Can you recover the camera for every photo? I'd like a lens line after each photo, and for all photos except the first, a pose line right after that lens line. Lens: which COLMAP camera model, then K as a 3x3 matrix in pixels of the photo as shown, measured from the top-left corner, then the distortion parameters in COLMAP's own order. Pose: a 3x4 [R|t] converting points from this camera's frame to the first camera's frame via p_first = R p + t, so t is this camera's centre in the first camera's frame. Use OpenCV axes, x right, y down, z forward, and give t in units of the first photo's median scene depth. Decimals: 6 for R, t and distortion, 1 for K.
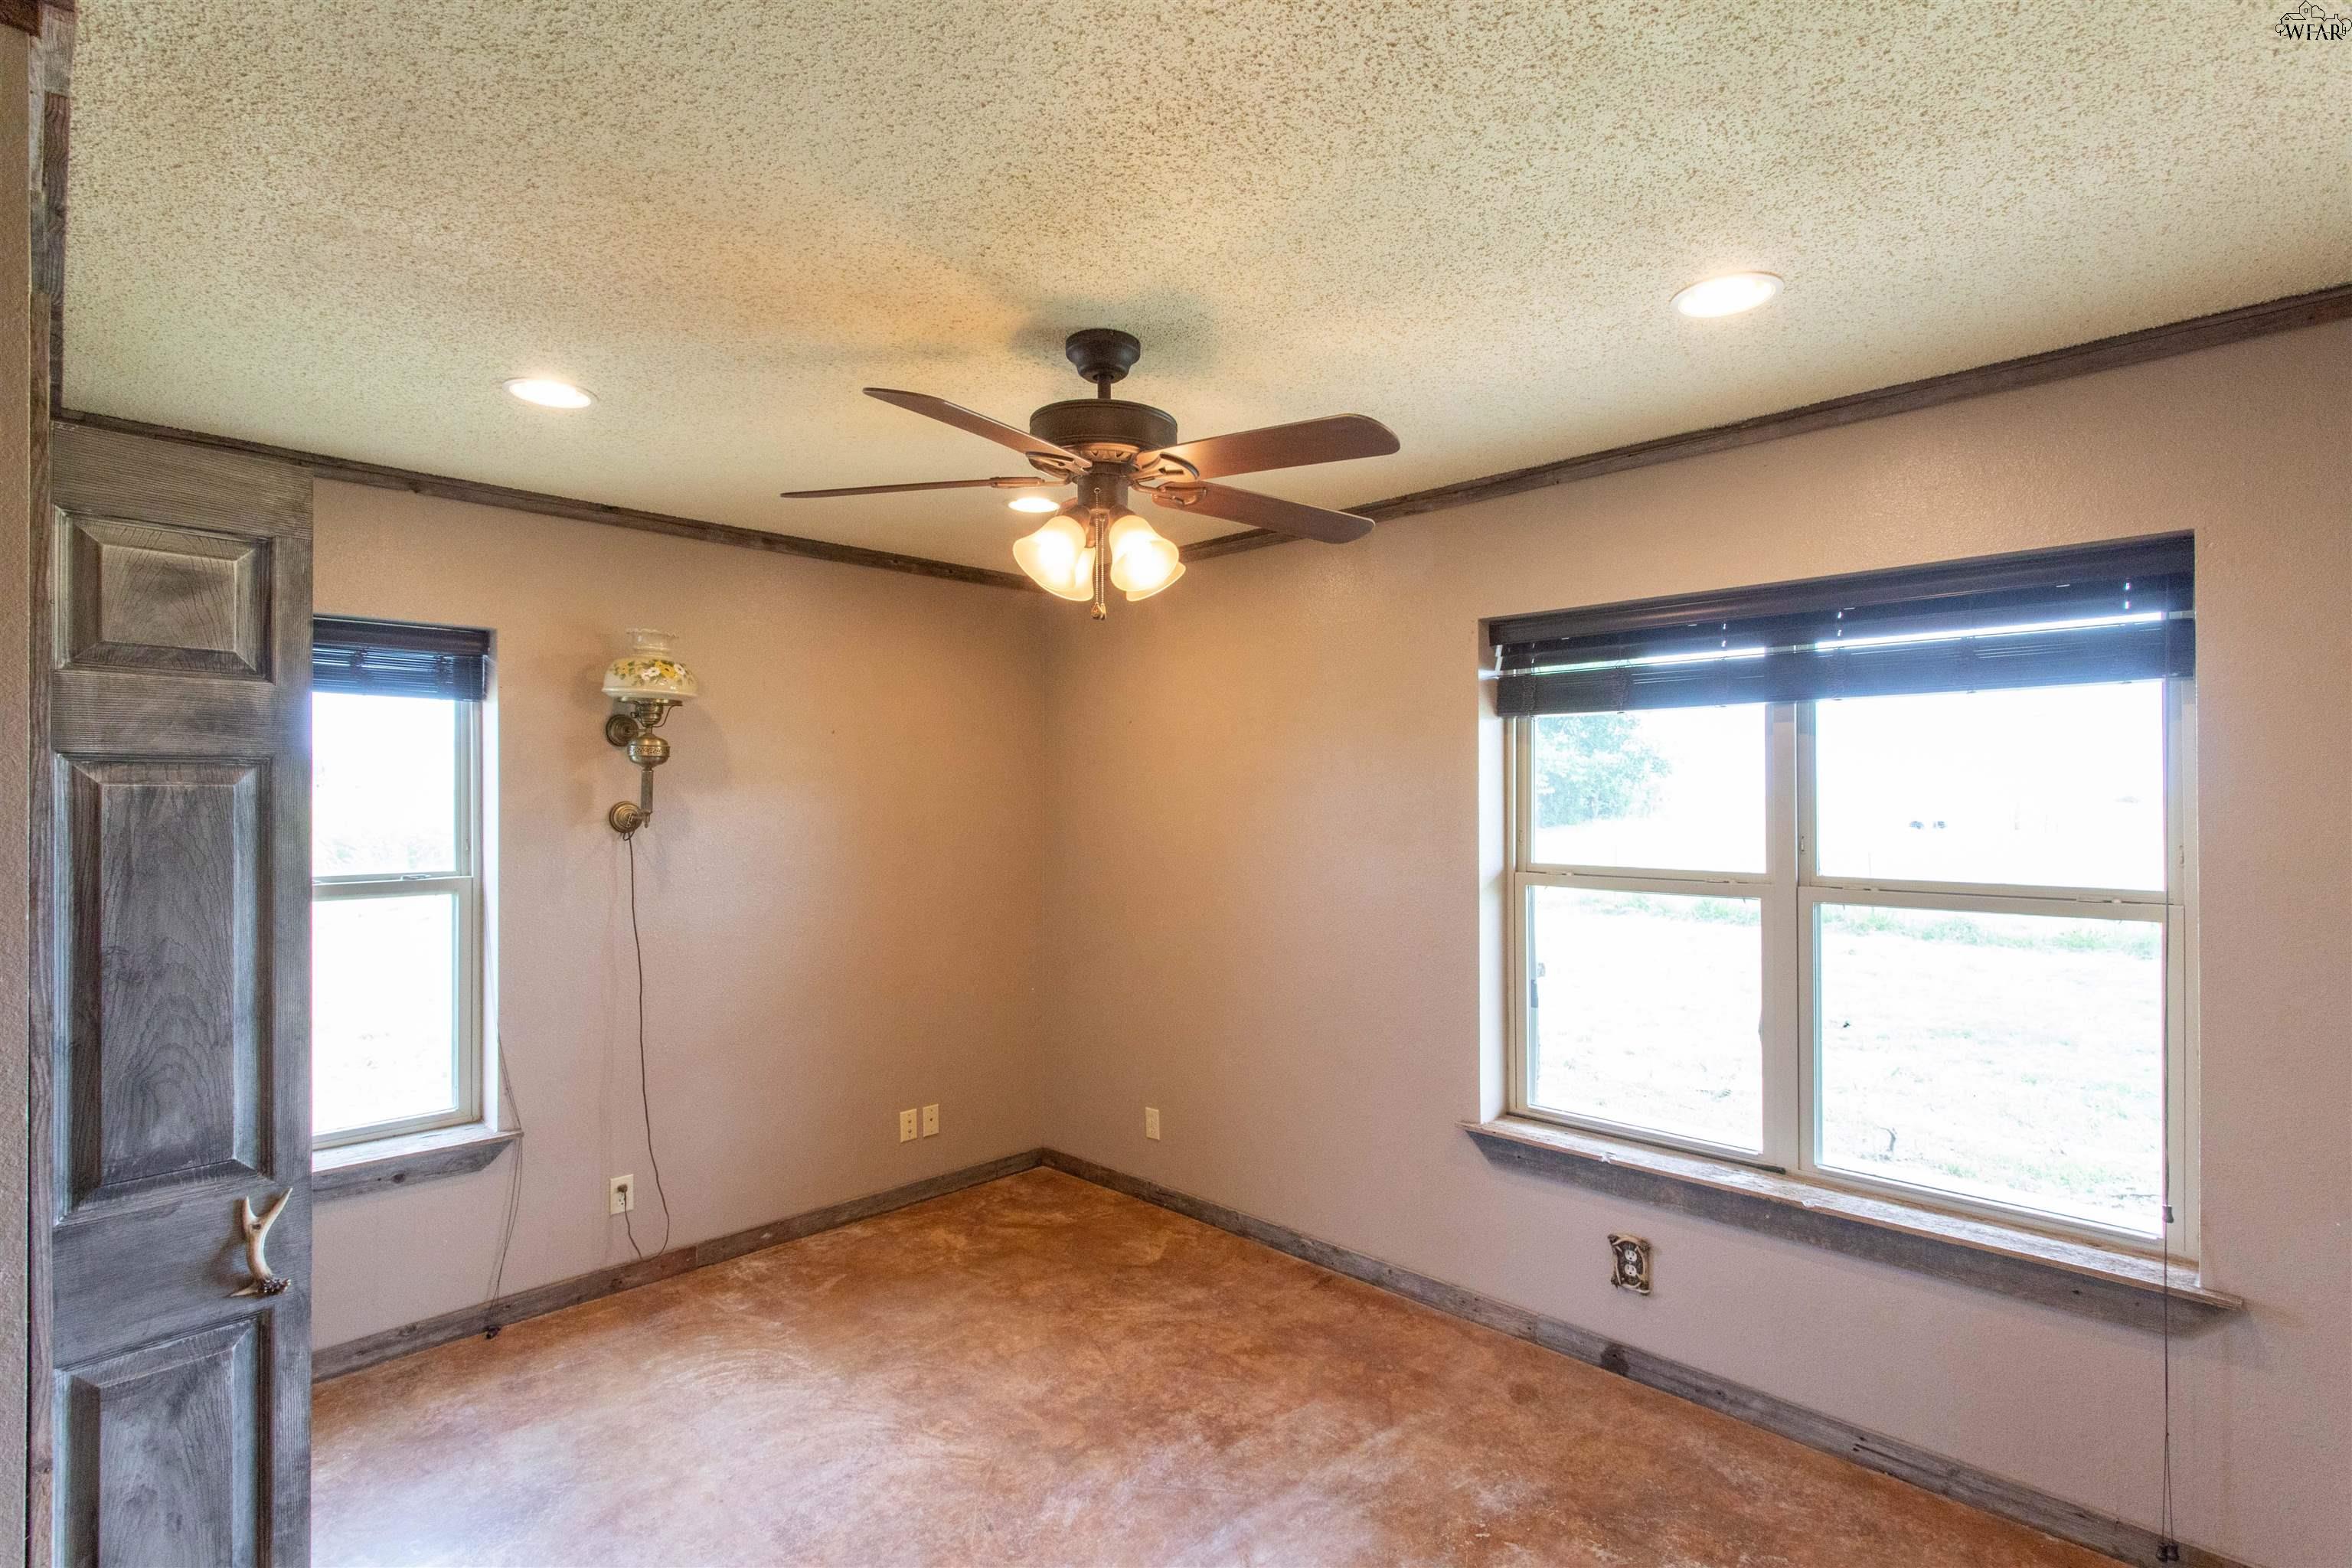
lens RADIAL K [[1113.2, 0, 1173.1], [0, 1113.2, 774.8], [0, 0, 1]] dist [0.004298, 0.001137]
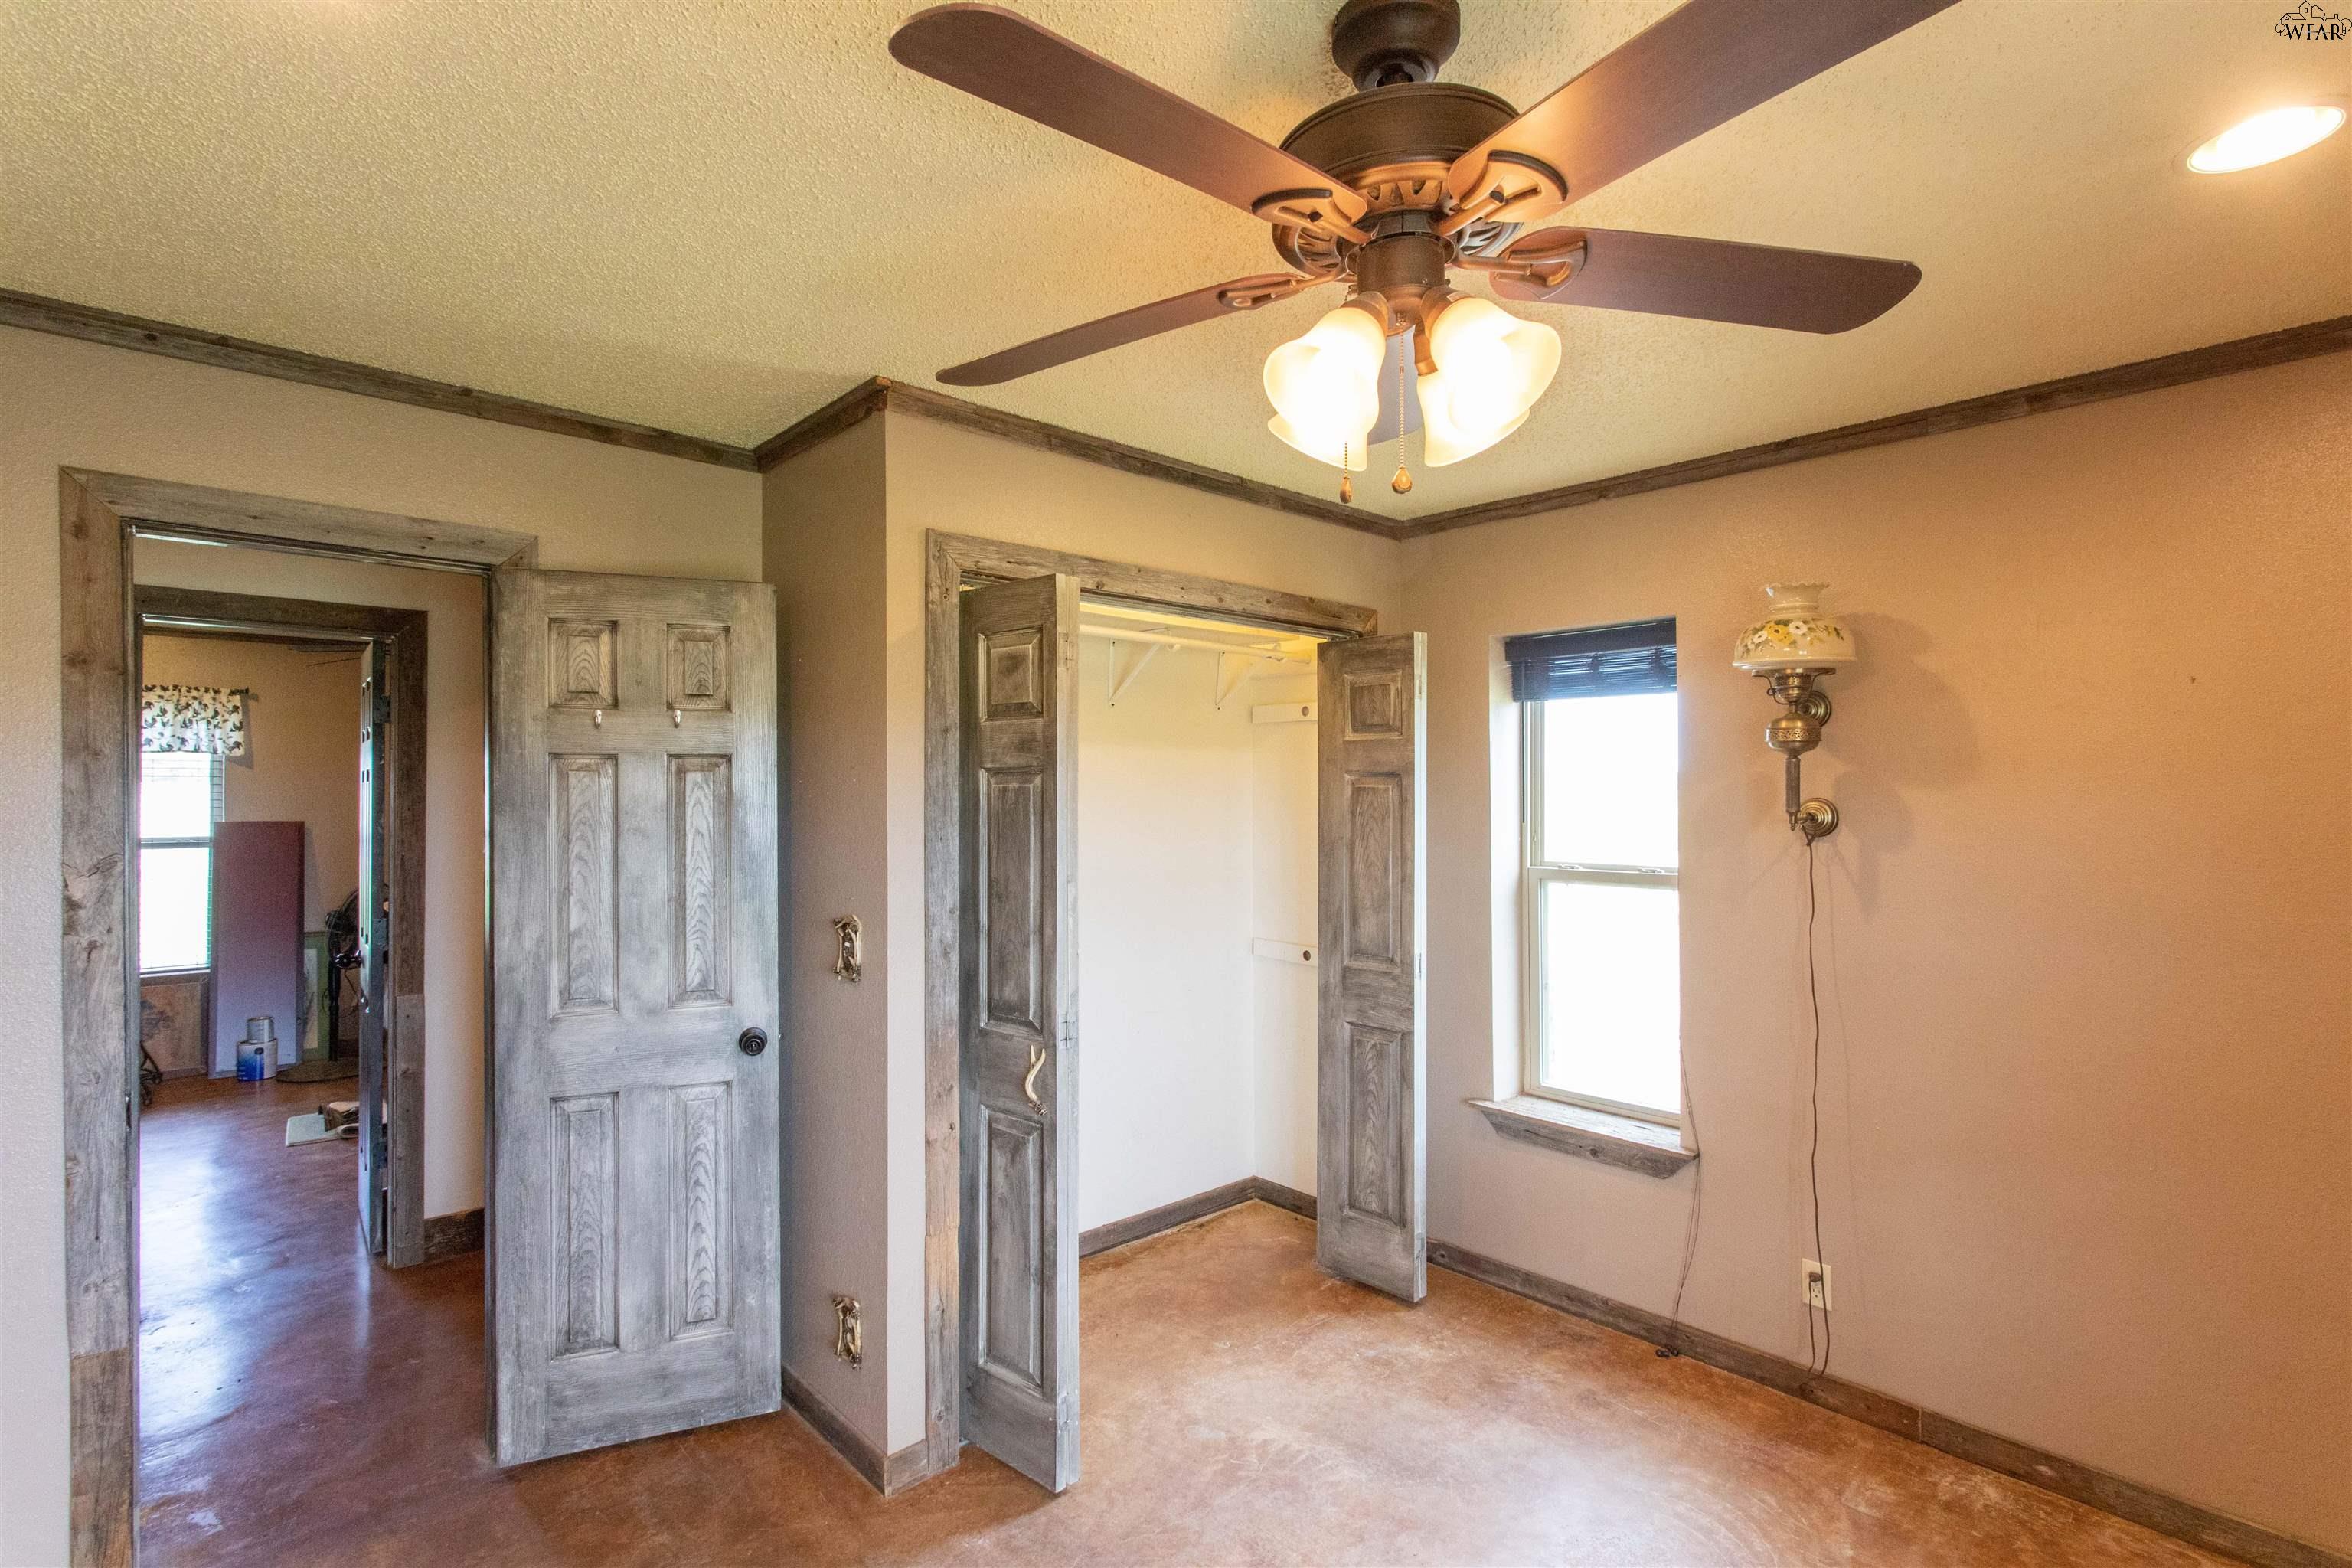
lens RADIAL K [[1113.2, 0, 1175.3], [0, 1113.2, 777.9], [0, 0, 1]] dist [0.004298, 0.001137]
pose [[-0.038285, -0.013095, -0.999181, 0.373880], [0.020406, 0.999695, -0.013884, 0.012836], [0.999059, -0.020921, -0.038006, 0.639770]]
